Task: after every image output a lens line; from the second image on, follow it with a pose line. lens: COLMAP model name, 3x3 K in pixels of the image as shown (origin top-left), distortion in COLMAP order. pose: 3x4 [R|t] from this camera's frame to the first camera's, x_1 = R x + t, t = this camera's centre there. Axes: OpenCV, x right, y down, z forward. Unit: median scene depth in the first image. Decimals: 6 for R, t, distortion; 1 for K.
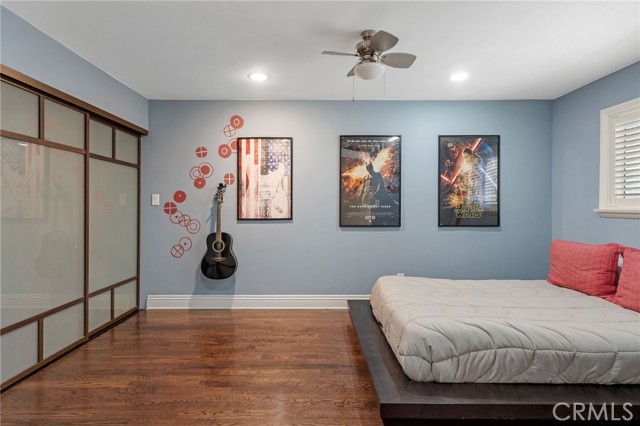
lens RADIAL K [[325.4, 0, 322.6], [0, 325.4, 208.2], [0, 0, 1]] dist [-0.005874, 0.001536]
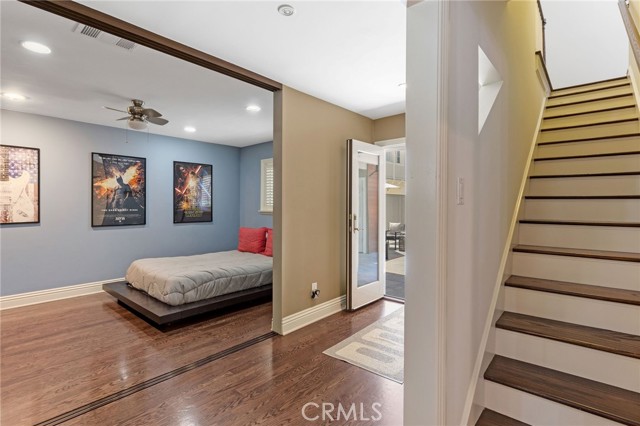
lens RADIAL K [[311.5, 0, 322.1], [0, 311.5, 207.9], [0, 0, 1]] dist [0.003729, 0.000471]
pose [[0.653965, -0.006617, 0.756496, -0.270198], [0.003497, 0.999978, 0.005724, -0.018670], [-0.756516, -0.001098, 0.653974, -0.425839]]
